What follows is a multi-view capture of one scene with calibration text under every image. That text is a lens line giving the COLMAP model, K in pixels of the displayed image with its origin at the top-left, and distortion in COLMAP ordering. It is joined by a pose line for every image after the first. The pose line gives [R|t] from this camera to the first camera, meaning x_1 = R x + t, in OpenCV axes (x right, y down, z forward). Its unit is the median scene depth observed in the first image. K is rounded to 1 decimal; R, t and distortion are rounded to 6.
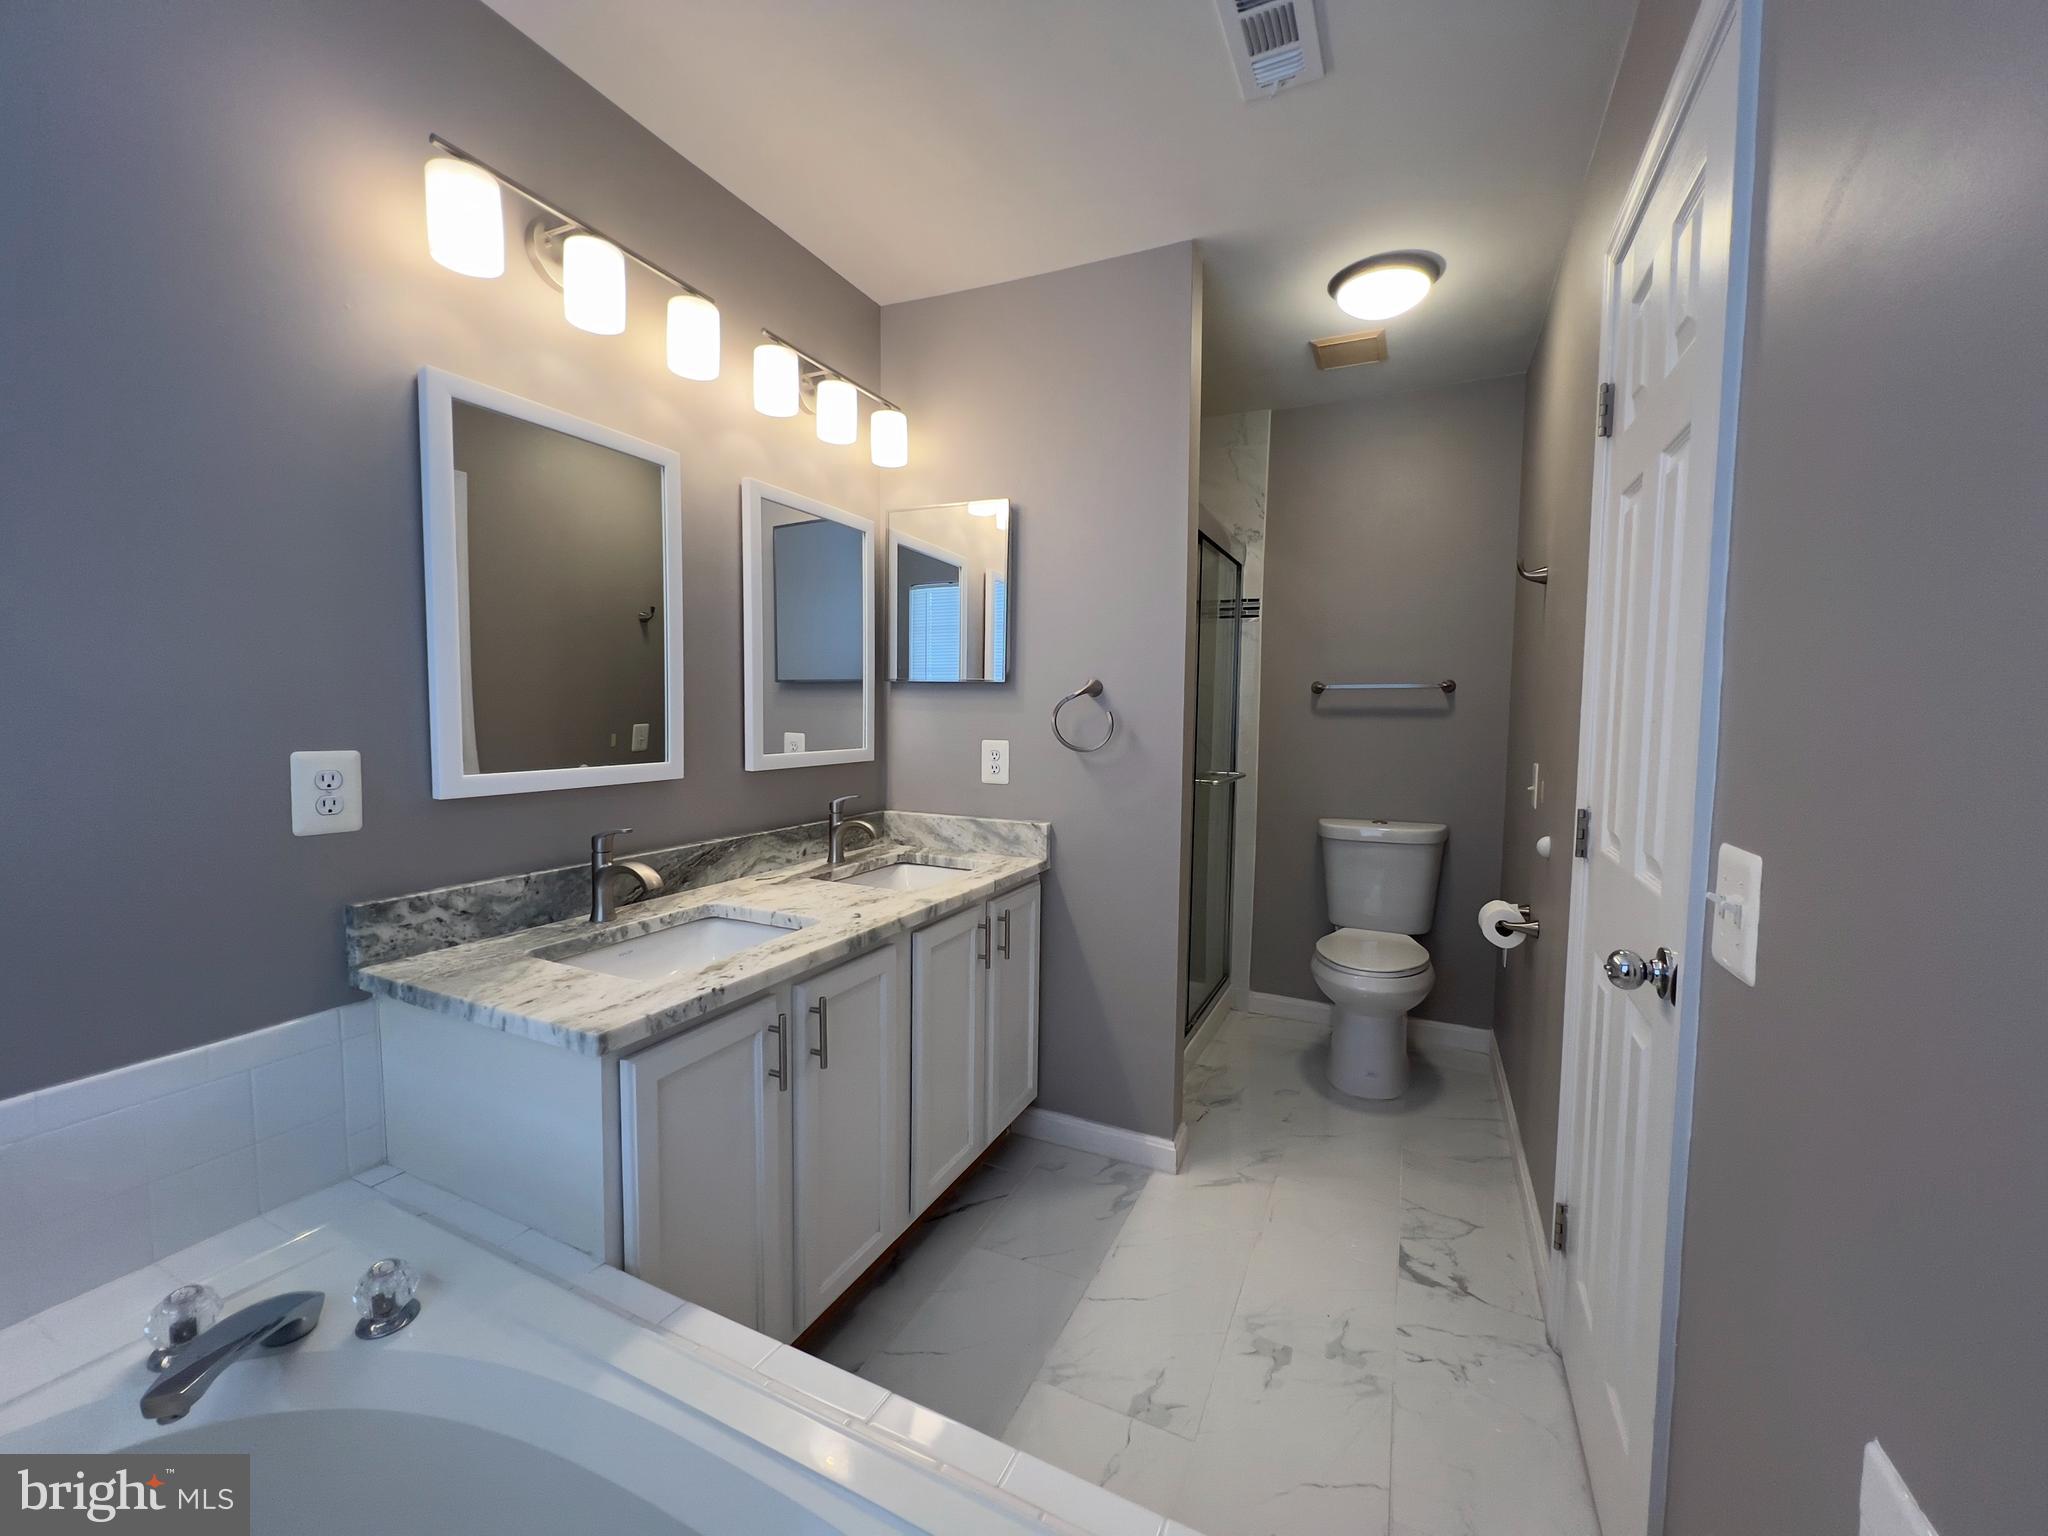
lens RADIAL K [[814.6, 0, 1012.9], [0, 814.6, 768.5], [0, 0, 1]] dist [0.001024, -0.000334]
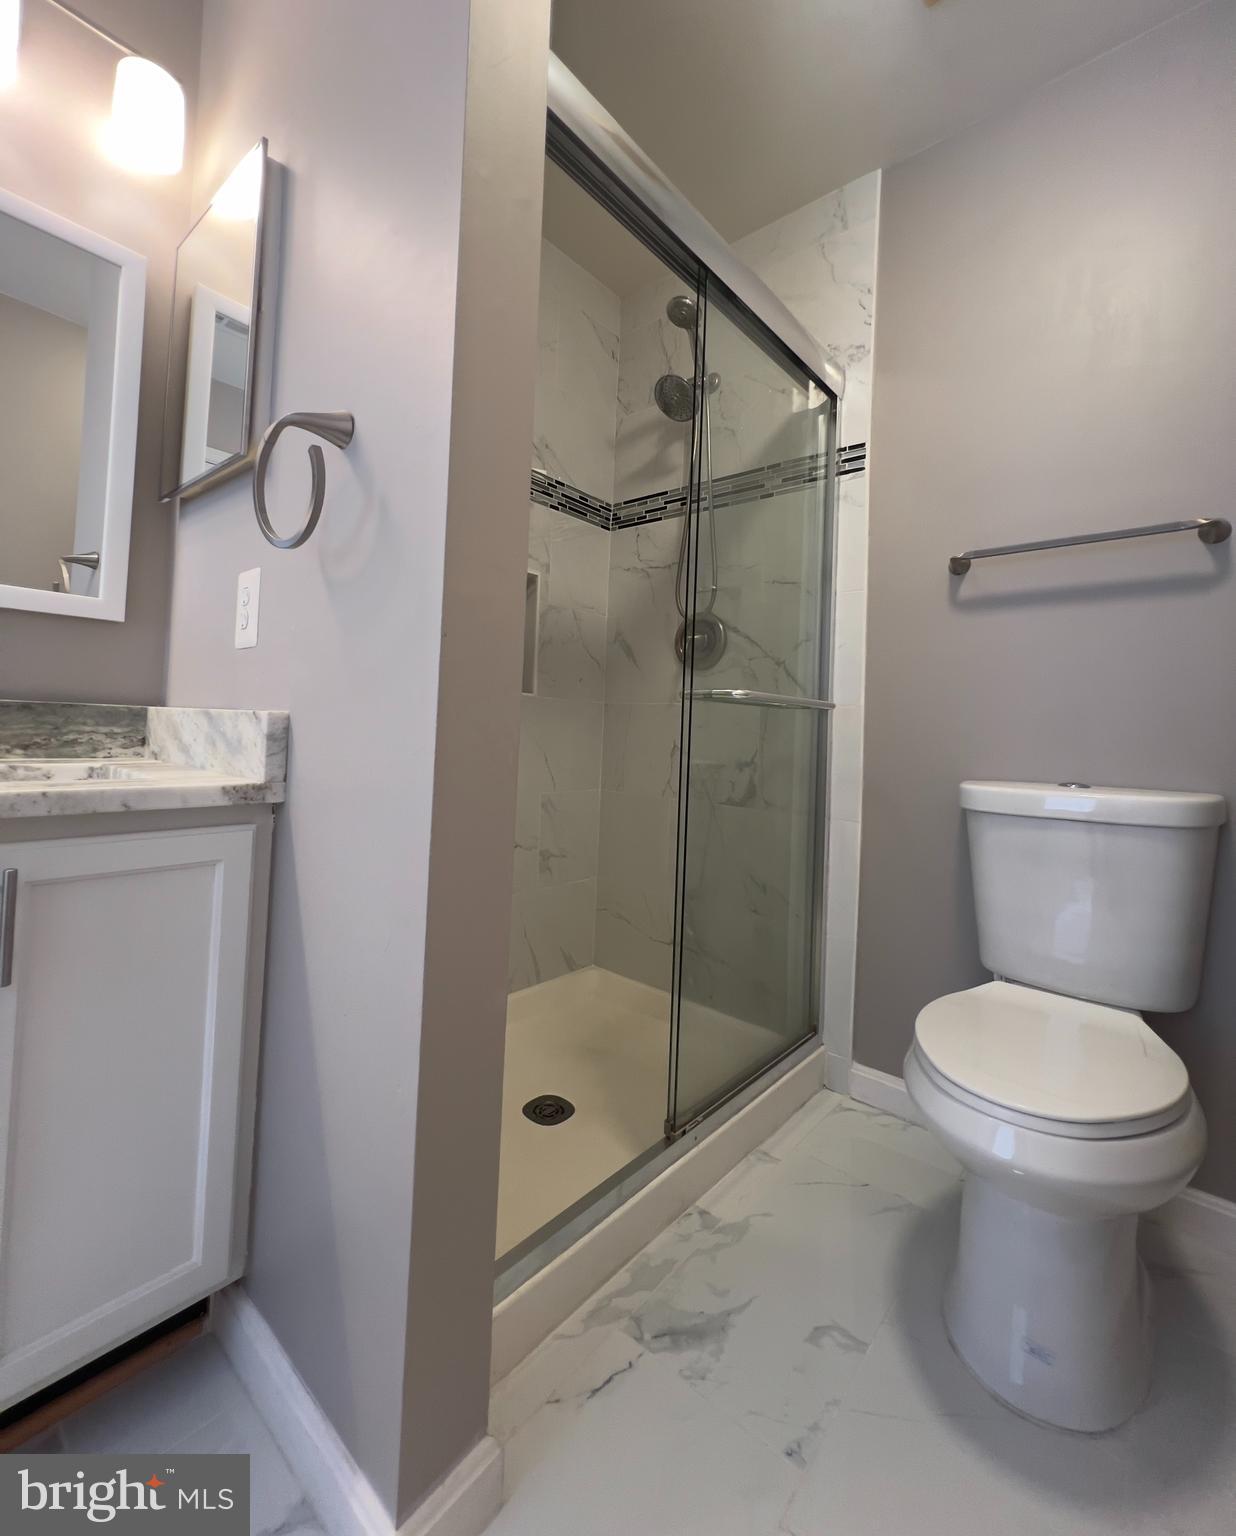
lens RADIAL K [[650.4, 0, 618.9], [0, 650.4, 710.8], [0, 0, 1]] dist [-0.002180, -0.000159]
pose [[0.967880, 0.020764, -0.250553, 0.340266], [-0.047264, 0.993842, -0.100218, 0.095099], [0.246929, 0.108841, 0.962902, 0.647598]]
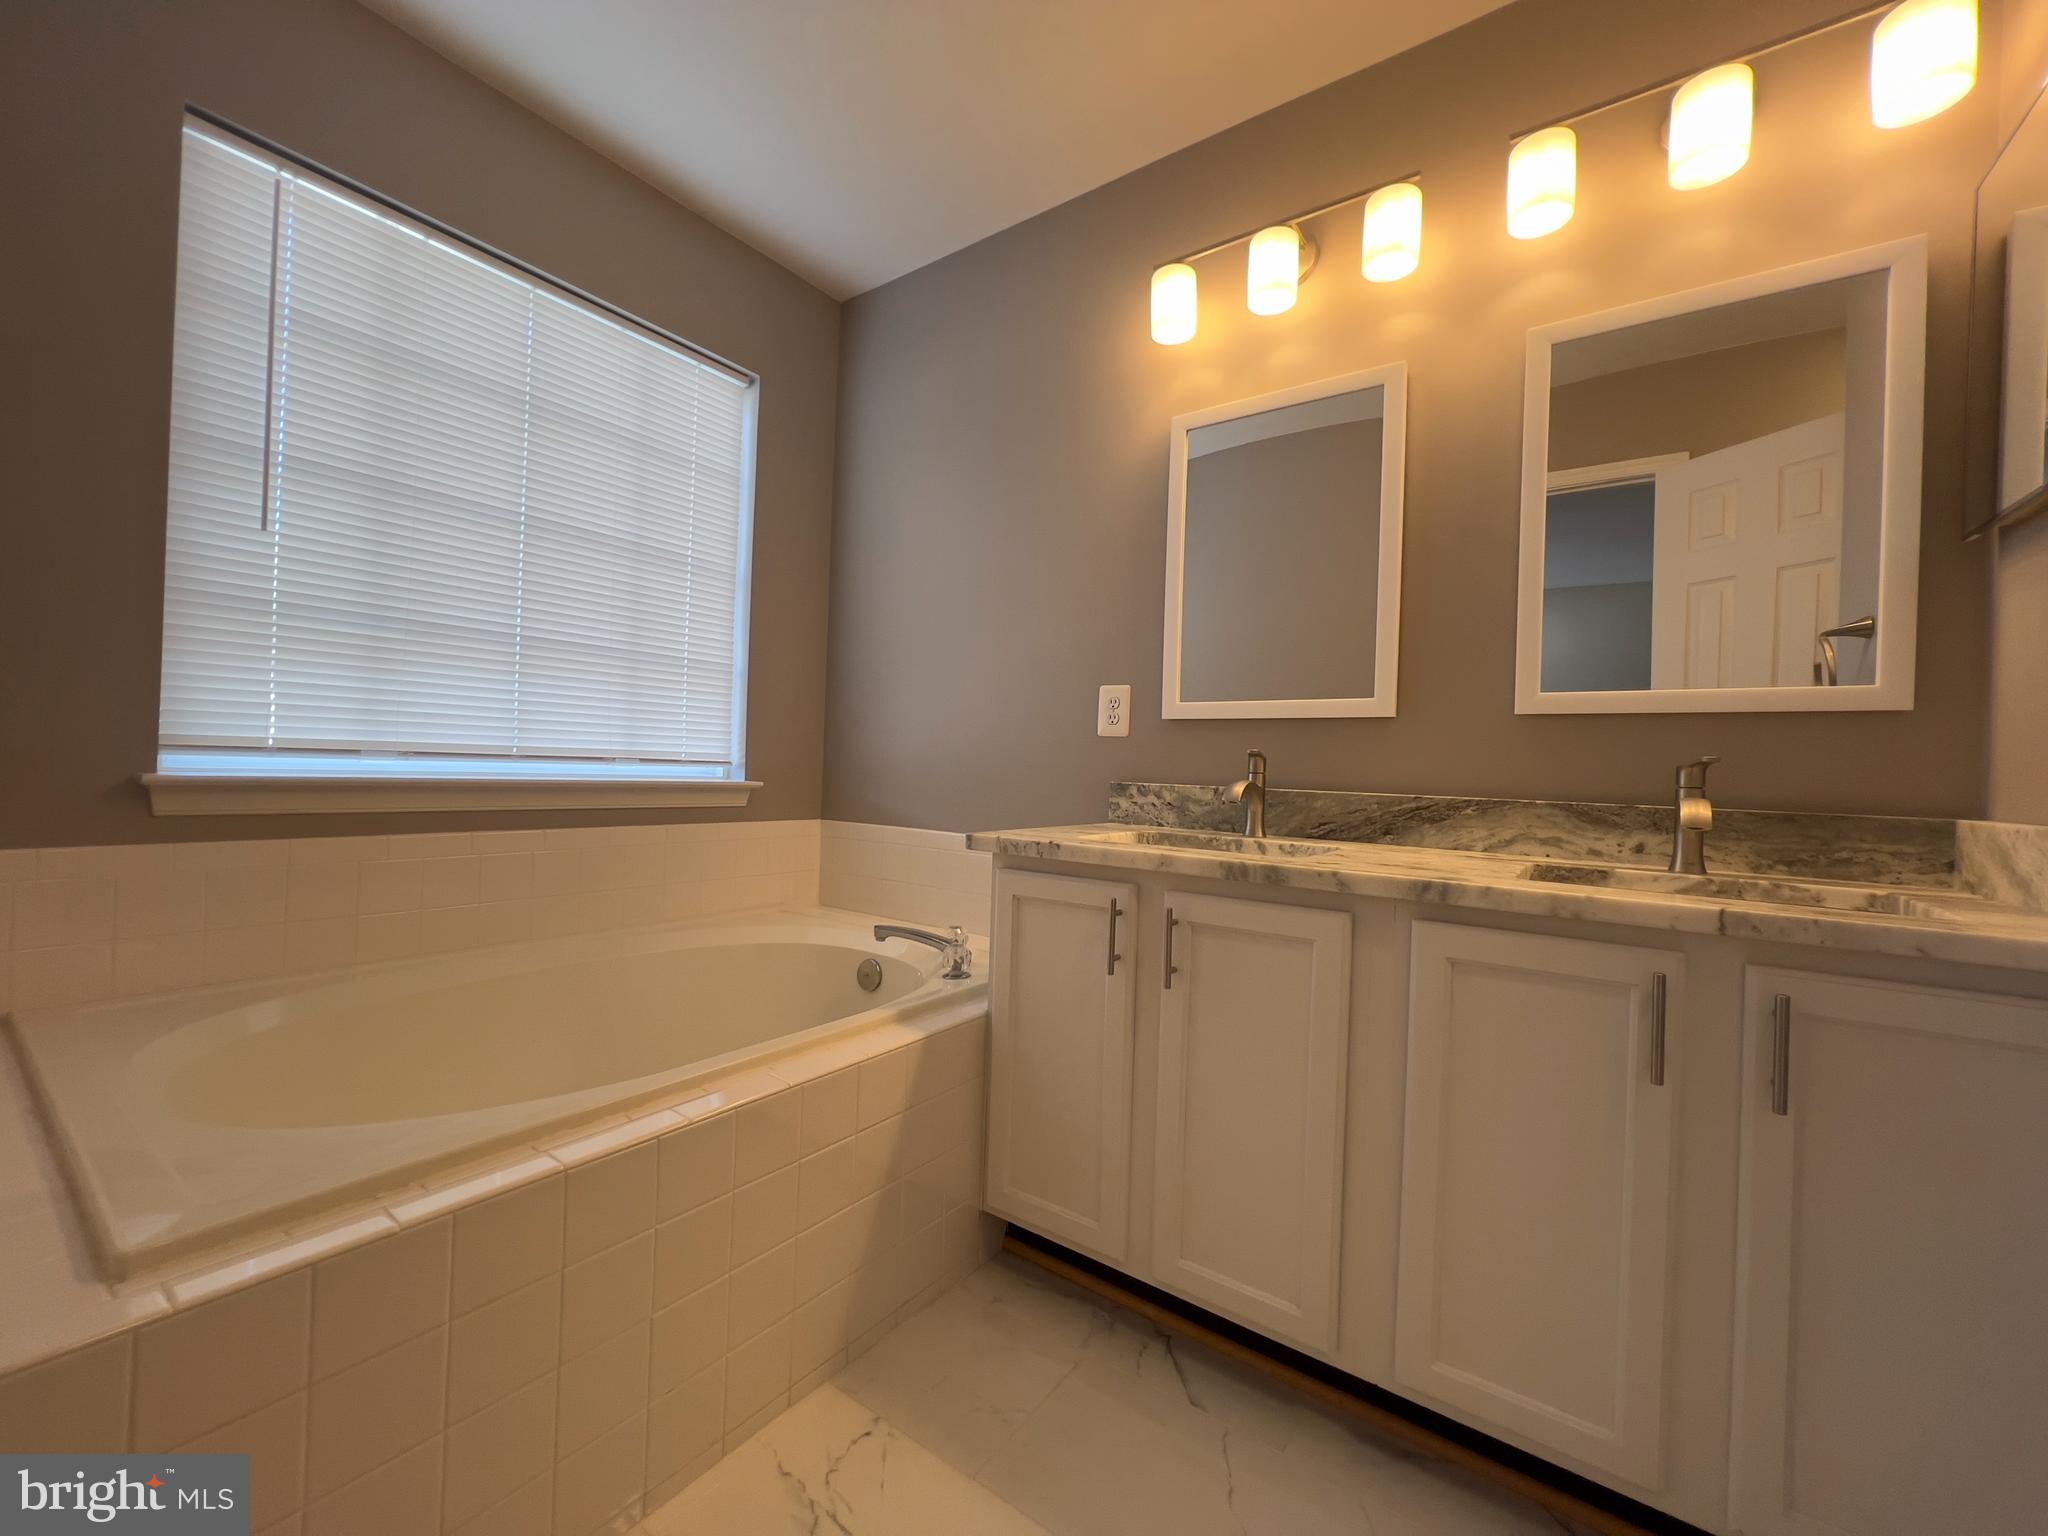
lens RADIAL K [[814.6, 0, 1013.2], [0, 814.6, 765.3], [0, 0, 1]] dist [0.001024, -0.000334]
pose [[-0.175802, -0.020511, -0.984212, 0.419730], [-0.107587, 0.994195, -0.001501, 0.086176], [0.978529, 0.105625, -0.176988, 0.589621]]
